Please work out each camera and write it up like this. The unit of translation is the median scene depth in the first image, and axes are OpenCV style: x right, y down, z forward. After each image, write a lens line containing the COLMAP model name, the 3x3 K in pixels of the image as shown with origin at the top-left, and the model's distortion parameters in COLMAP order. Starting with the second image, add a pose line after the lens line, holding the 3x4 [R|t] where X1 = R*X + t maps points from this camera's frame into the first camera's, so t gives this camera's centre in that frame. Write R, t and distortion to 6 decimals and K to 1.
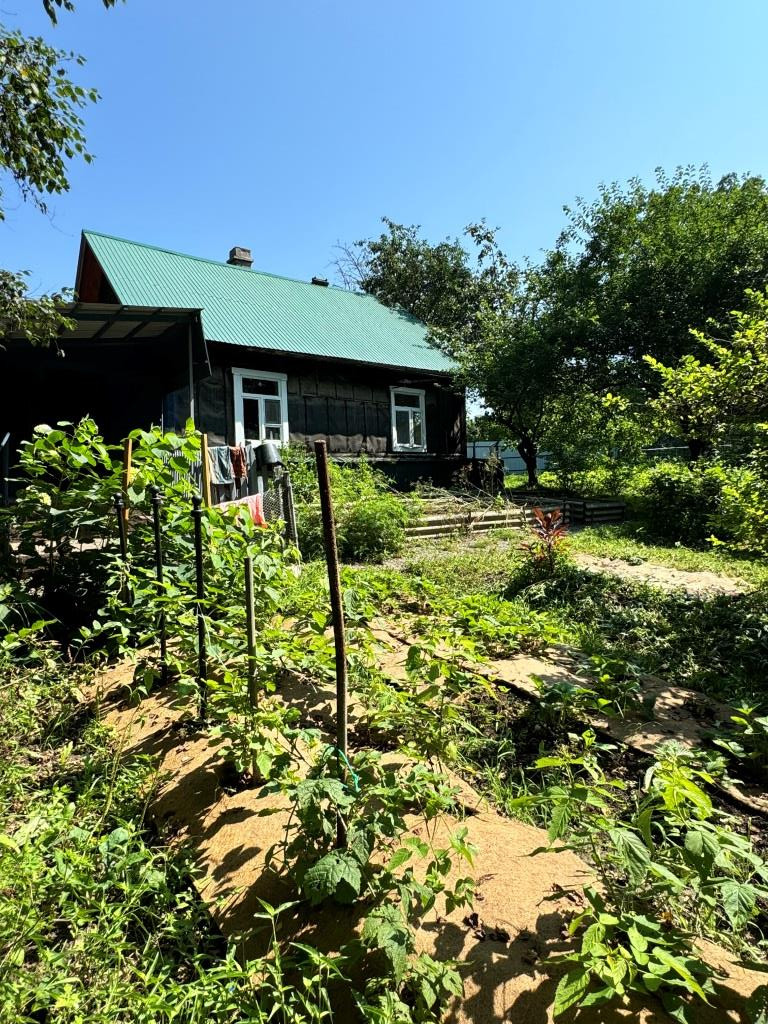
lens RADIAL K [[582.9, 0, 384.0], [0, 582.9, 512.0], [0, 0, 1]] dist [-0.004462, 0.000869]
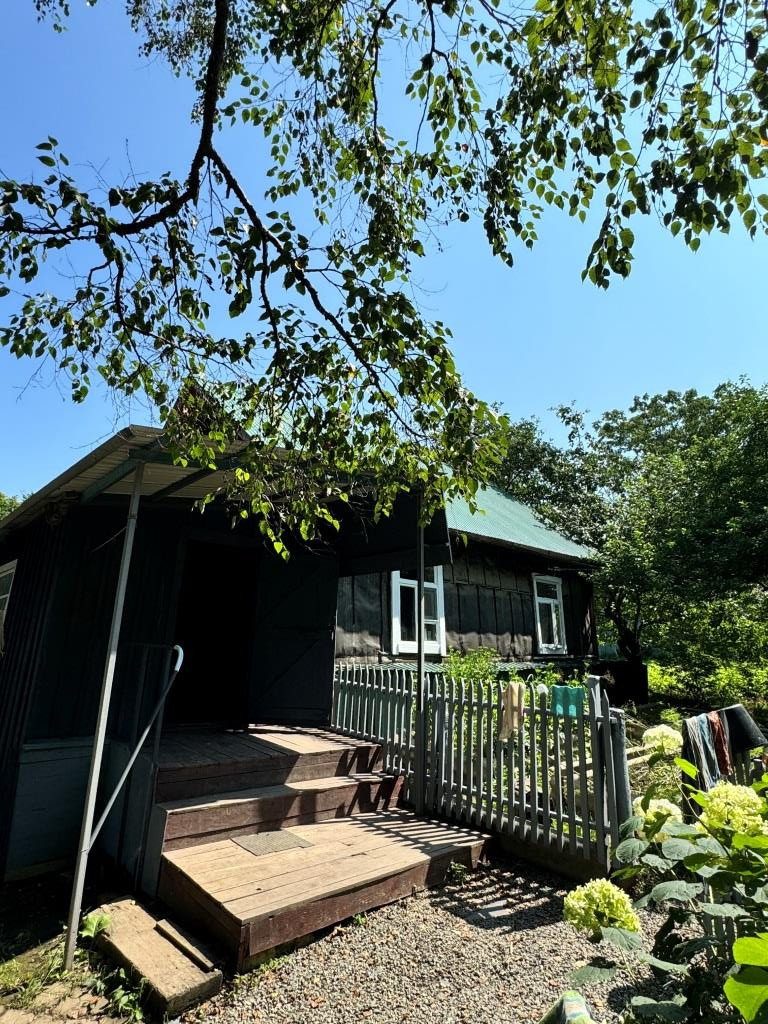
lens RADIAL K [[582.9, 0, 384.0], [0, 582.9, 512.0], [0, 0, 1]] dist [-0.004462, 0.000869]
pose [[0.994266, 0.059059, 0.089147, -0.282050], [-0.032172, 0.960238, -0.277321, -0.062845], [-0.101981, 0.272863, 0.956633, 0.203522]]
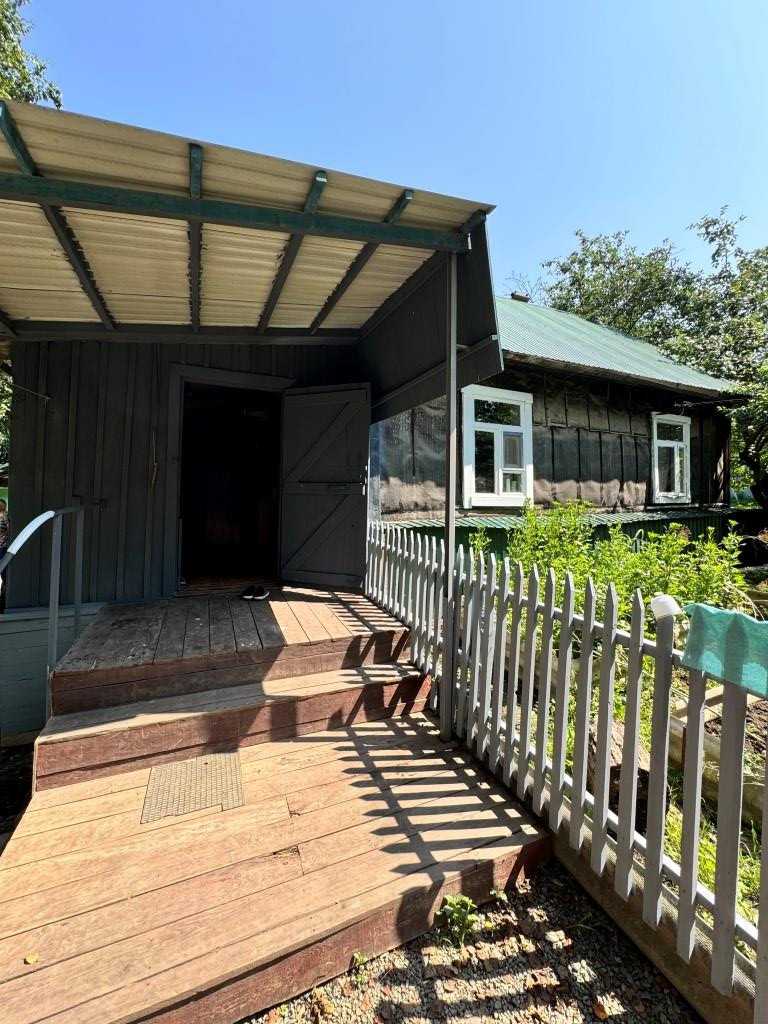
lens RADIAL K [[412.4, 0, 384.0], [0, 412.4, 512.0], [0, 0, 1]] dist [-0.001352, -0.000012]
pose [[0.975079, 0.030888, -0.219697, -0.197985], [-0.031914, 0.999490, -0.001122, -0.082939], [0.219550, 0.008105, 0.975568, 0.438240]]
